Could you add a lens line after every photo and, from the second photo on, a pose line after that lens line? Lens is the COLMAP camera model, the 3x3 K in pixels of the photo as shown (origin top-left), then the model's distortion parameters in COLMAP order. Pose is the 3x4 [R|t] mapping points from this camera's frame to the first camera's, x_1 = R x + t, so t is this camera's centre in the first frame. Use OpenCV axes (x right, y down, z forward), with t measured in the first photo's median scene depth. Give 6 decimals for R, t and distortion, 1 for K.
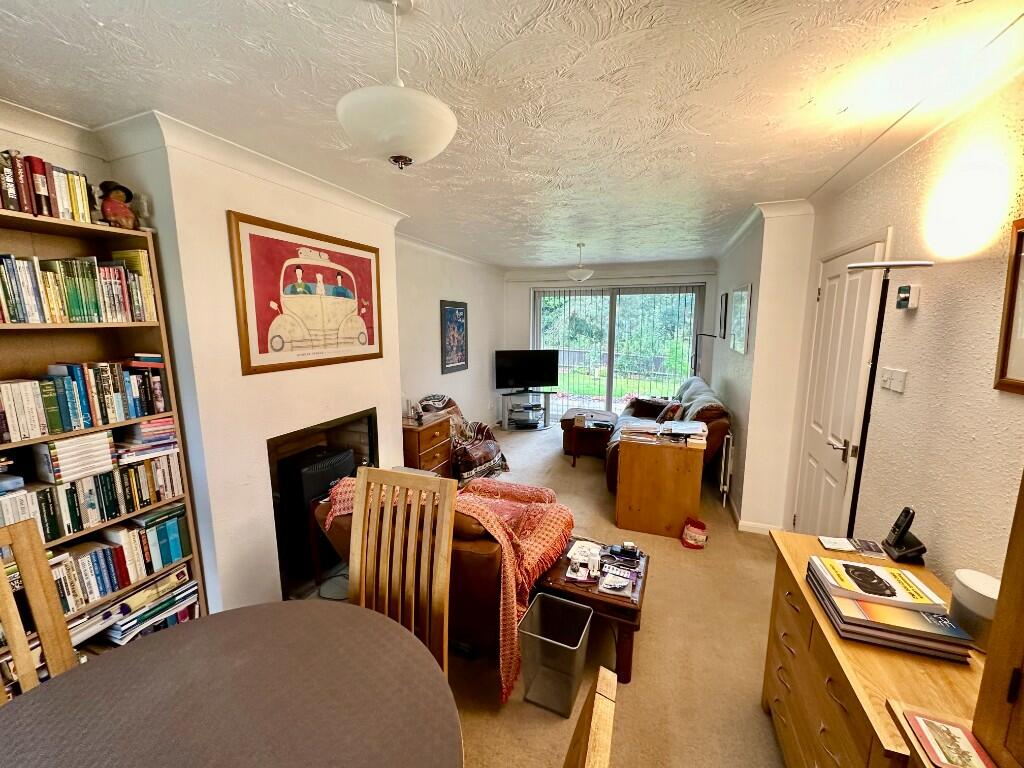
lens RADIAL K [[408.0, 0, 511.7], [0, 408.0, 384.1], [0, 0, 1]] dist [-0.002433, 0.000404]
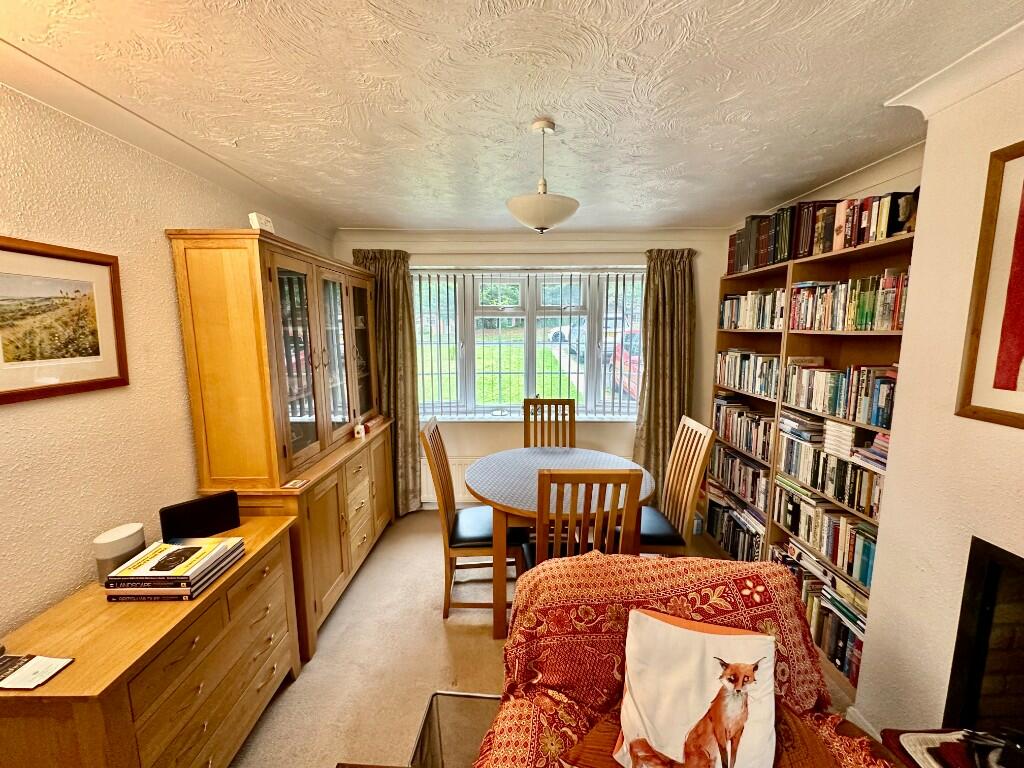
lens RADIAL K [[408.0, 0, 513.6], [0, 408.0, 382.8], [0, 0, 1]] dist [-0.002433, 0.000404]
pose [[-0.934164, 0.053013, -0.352885, 0.263857], [-0.050004, 0.959699, 0.276545, -0.261253], [0.353324, 0.275984, -0.893865, 1.616406]]
